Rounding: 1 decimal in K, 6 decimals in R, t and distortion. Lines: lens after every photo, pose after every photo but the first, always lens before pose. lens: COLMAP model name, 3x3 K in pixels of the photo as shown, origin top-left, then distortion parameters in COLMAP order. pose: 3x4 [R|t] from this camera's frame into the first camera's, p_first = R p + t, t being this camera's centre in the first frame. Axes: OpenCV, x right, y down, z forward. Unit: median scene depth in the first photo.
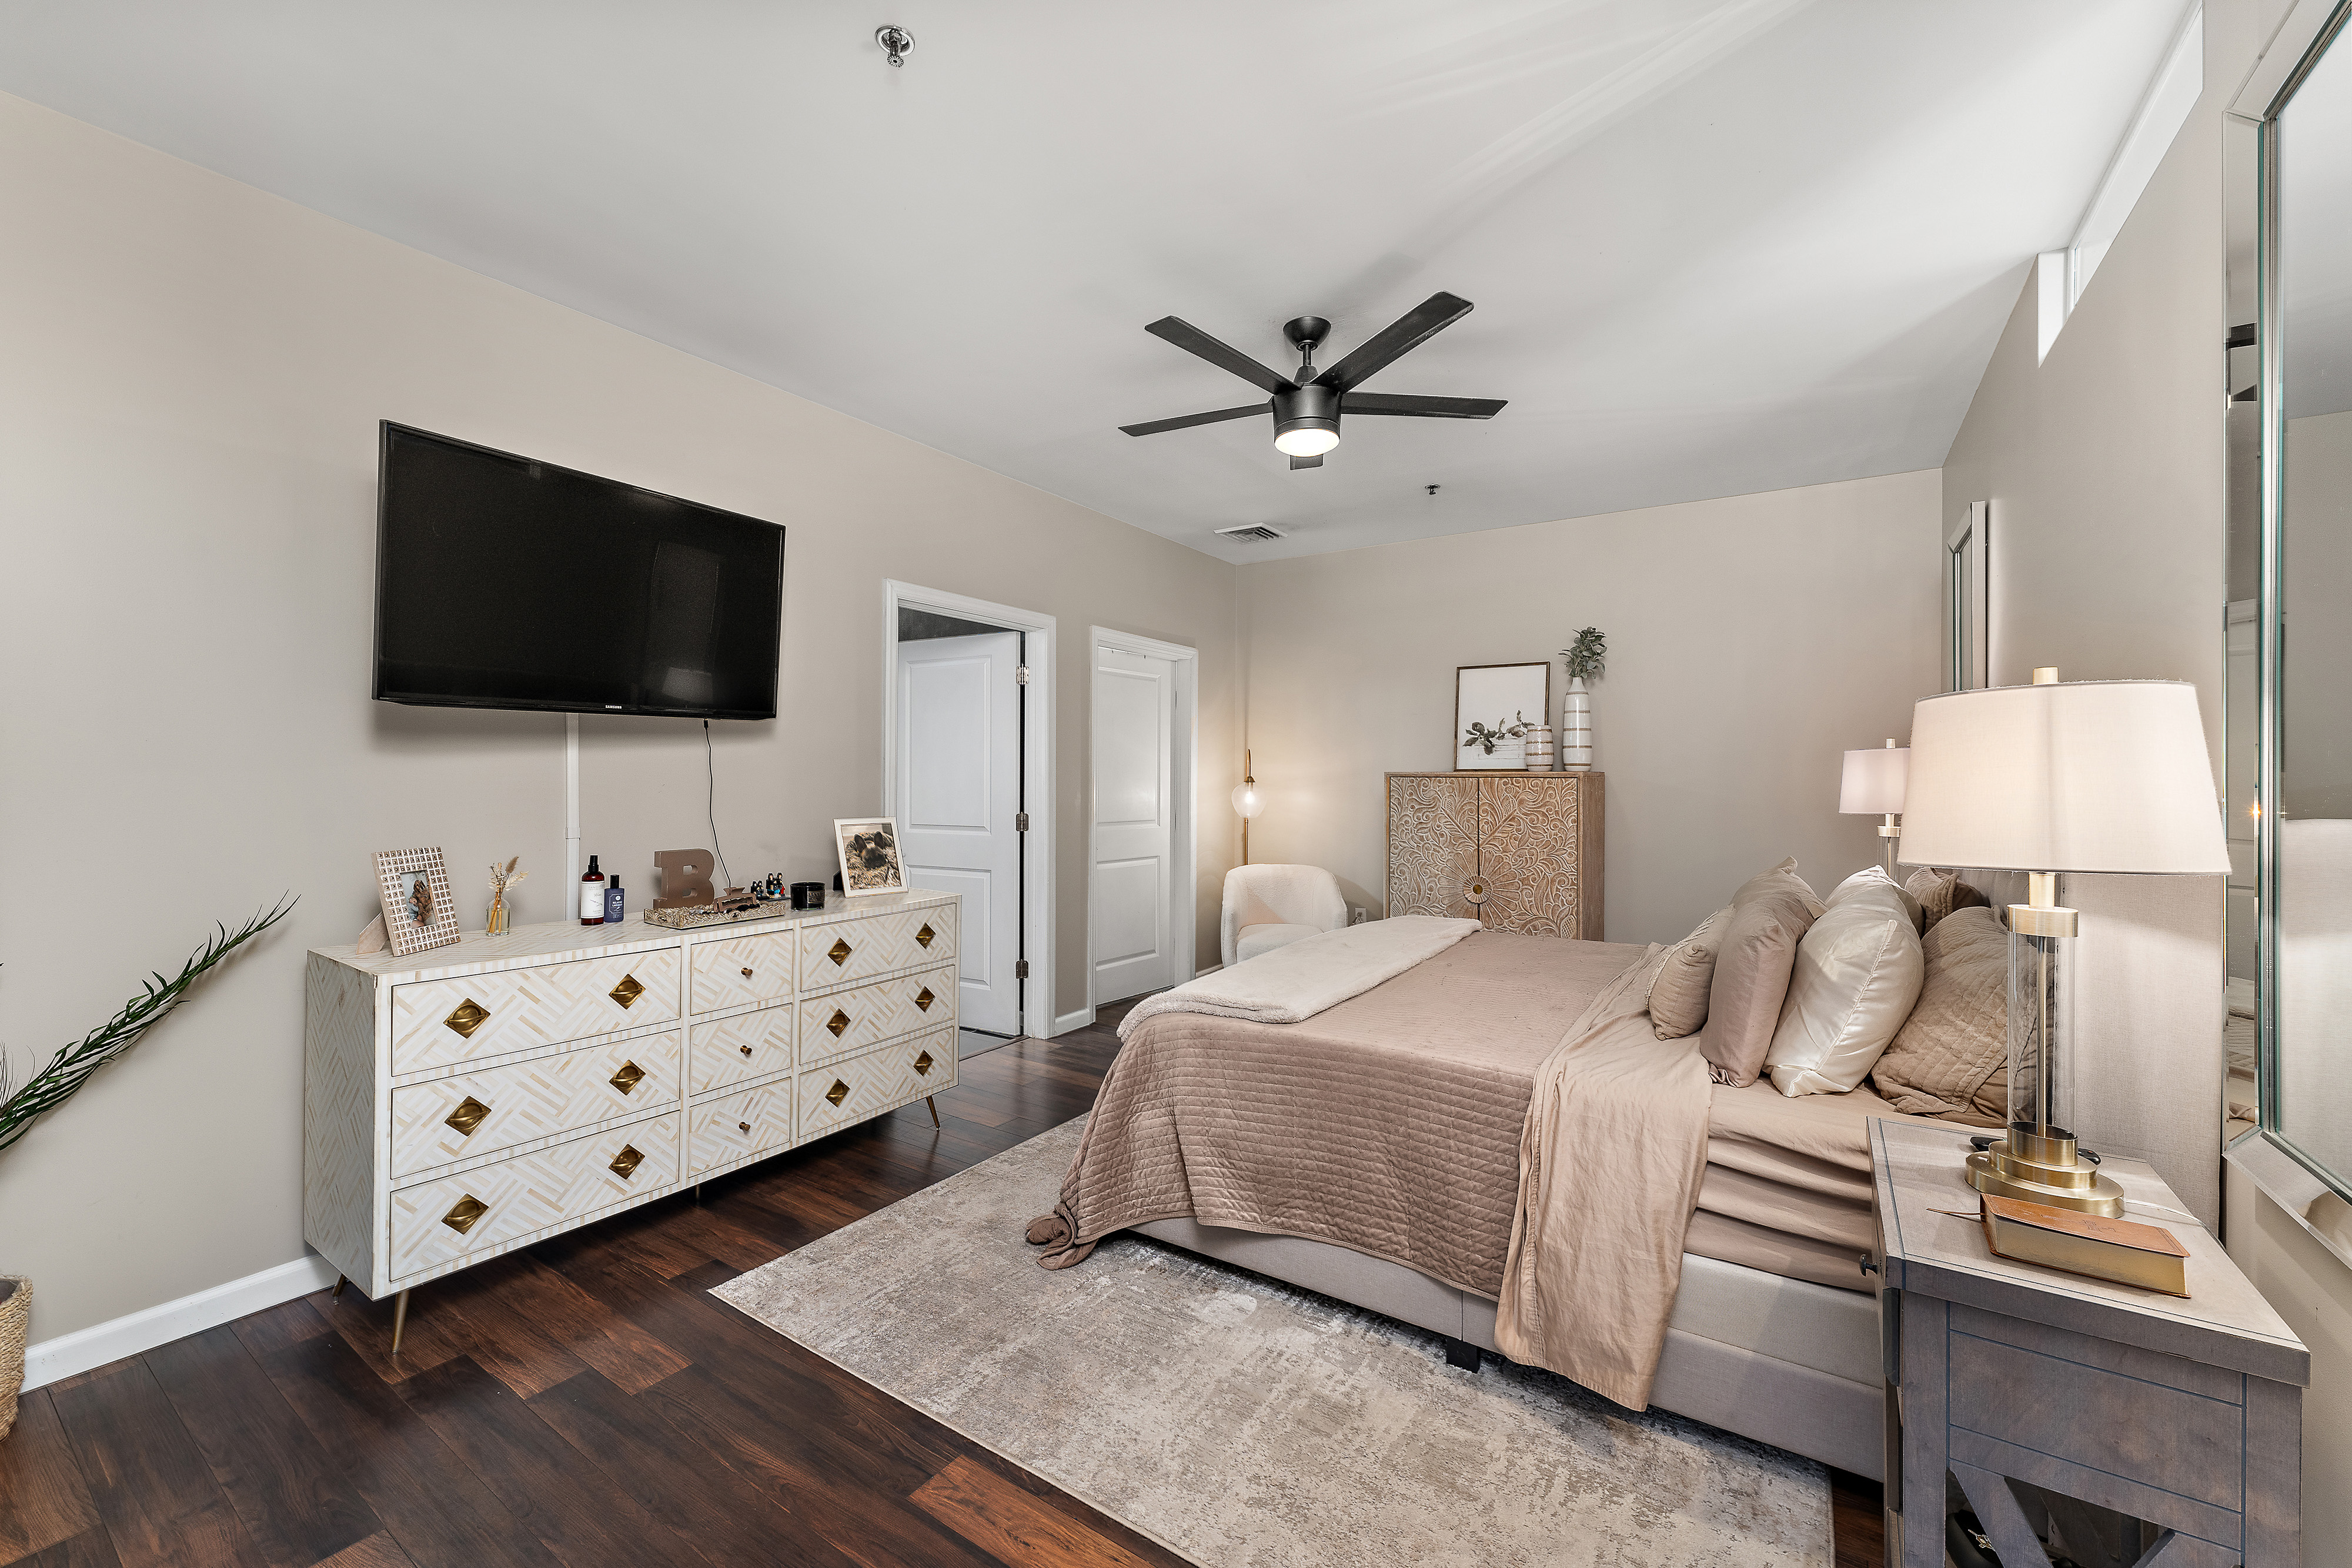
lens RADIAL K [[937.8, 0, 1192.5], [0, 937.8, 772.6], [0, 0, 1]] dist [-0.002213, 0.000191]
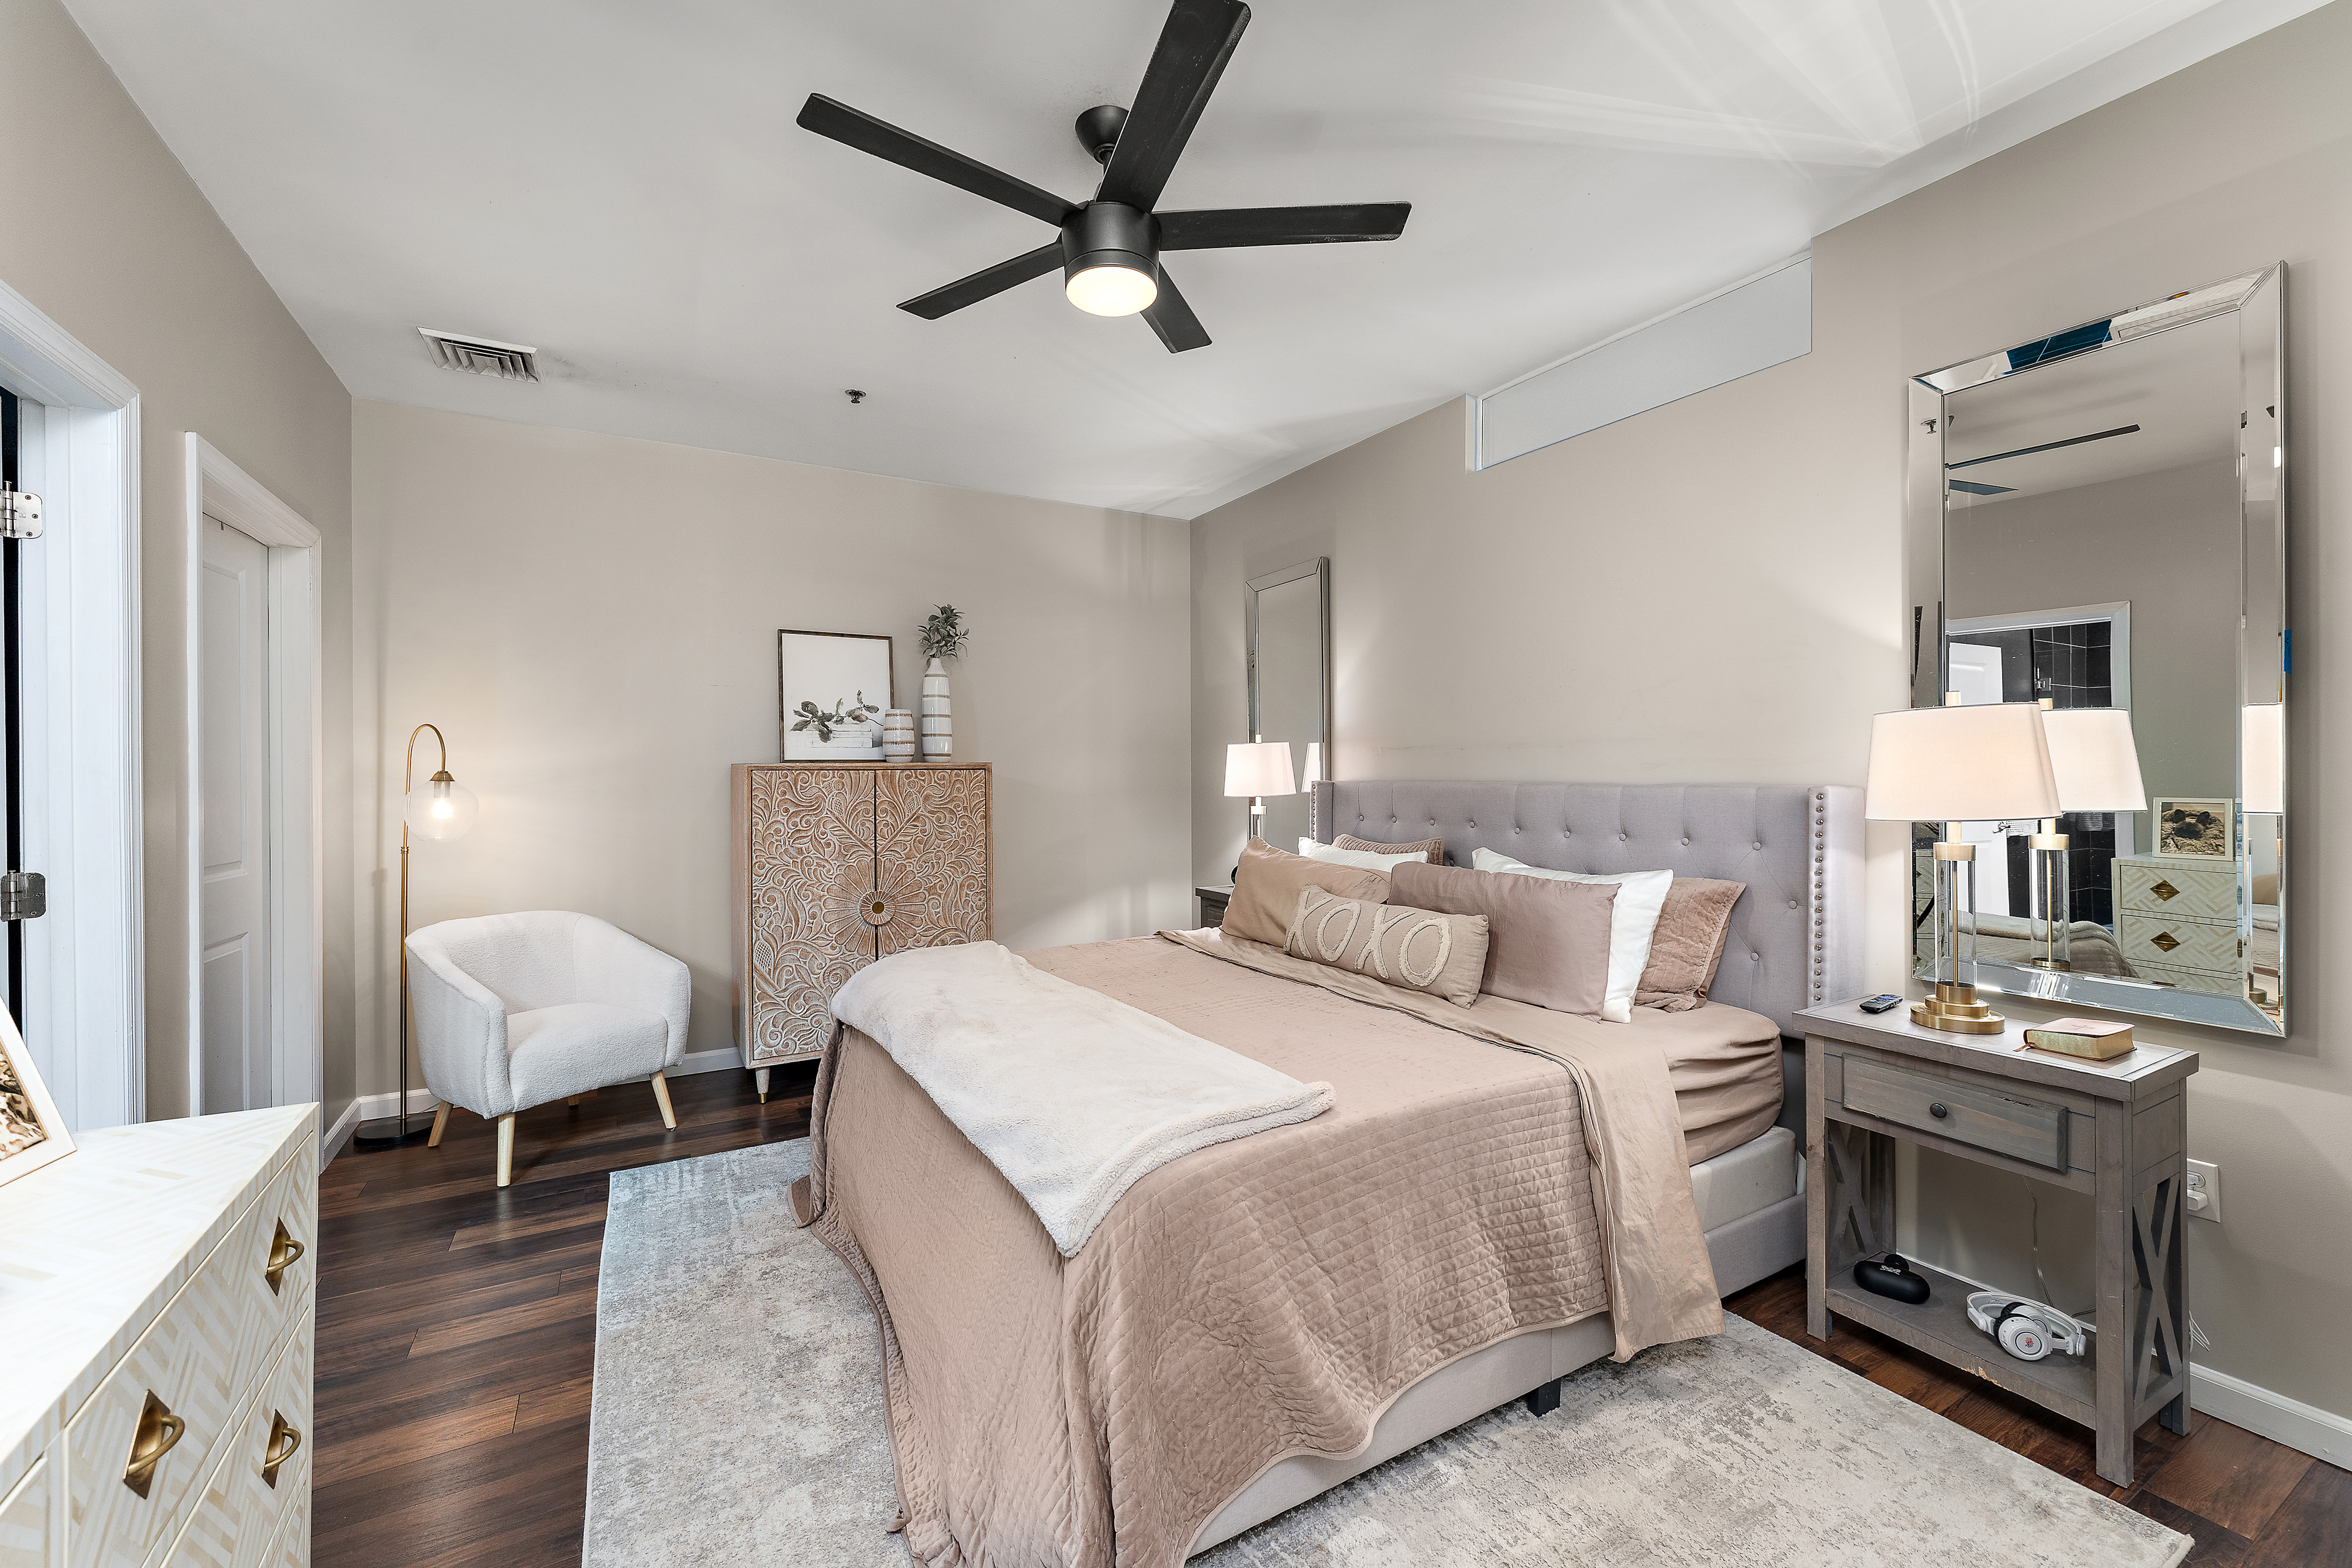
lens RADIAL K [[937.8, 0, 1177.6], [0, 937.8, 770.0], [0, 0, 1]] dist [-0.002213, 0.000191]
pose [[0.450716, -0.006138, 0.892646, -0.284503], [0.003849, 0.999980, 0.004933, 0.002240], [-0.892659, 0.001212, 0.450731, 0.378780]]
